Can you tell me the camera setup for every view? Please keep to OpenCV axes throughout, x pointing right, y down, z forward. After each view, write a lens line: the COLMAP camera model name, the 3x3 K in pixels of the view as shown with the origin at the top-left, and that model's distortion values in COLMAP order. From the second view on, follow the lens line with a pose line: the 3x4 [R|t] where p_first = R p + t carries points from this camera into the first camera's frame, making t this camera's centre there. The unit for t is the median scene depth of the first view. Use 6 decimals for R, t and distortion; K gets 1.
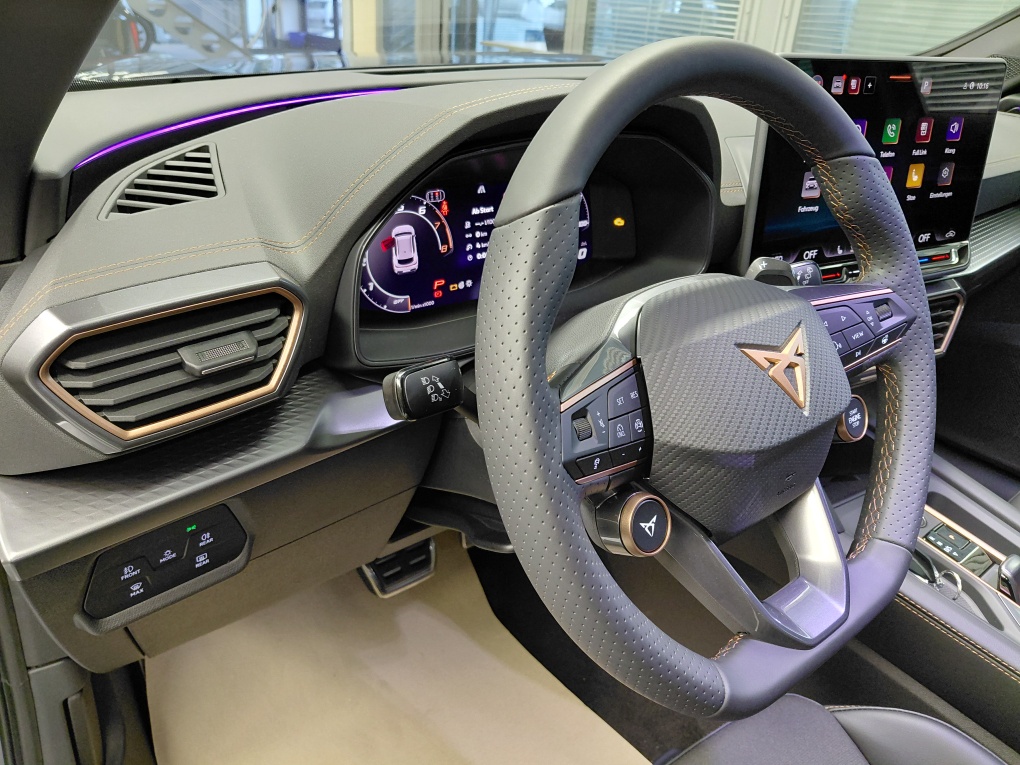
lens RADIAL K [[748.4, 0, 508.4], [0, 748.4, 365.1], [0, 0, 1]] dist [0.055501, -0.111442]
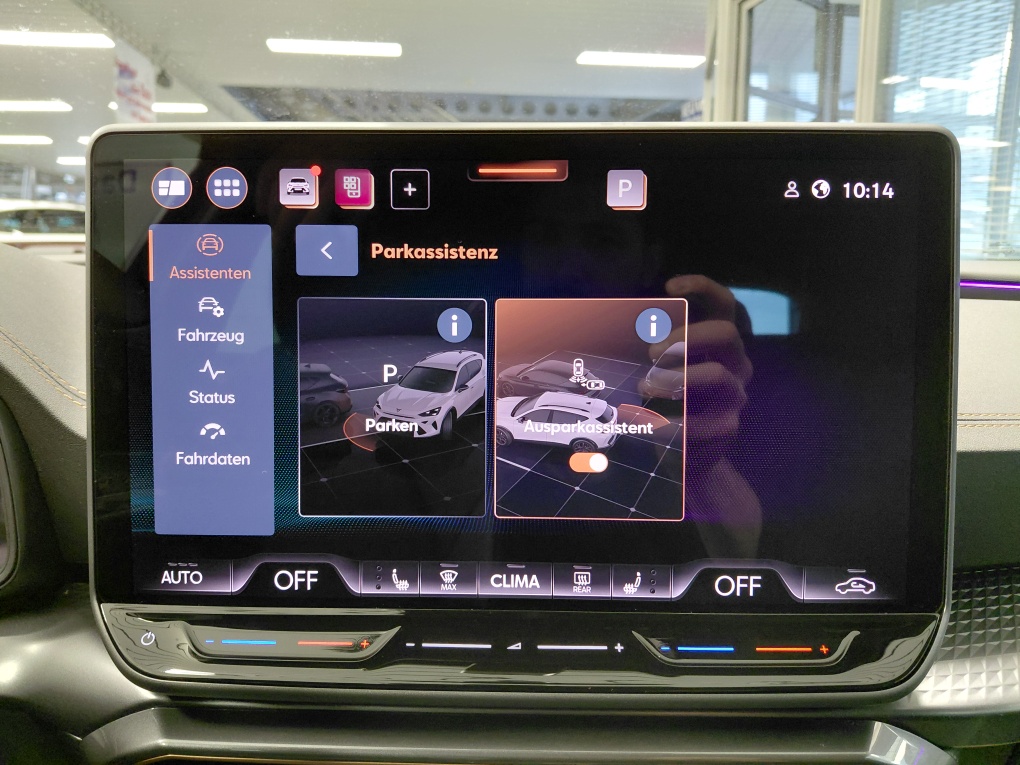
lens RADIAL K [[755.3, 0, 505.7], [0, 755.3, 382.5], [0, 0, 1]] dist [0.043215, -0.082625]
pose [[0.870047, 0.029645, -0.492076, 0.825072], [-0.181558, 0.947295, -0.263947, -0.188415], [0.458317, 0.318987, 0.829574, 0.793739]]
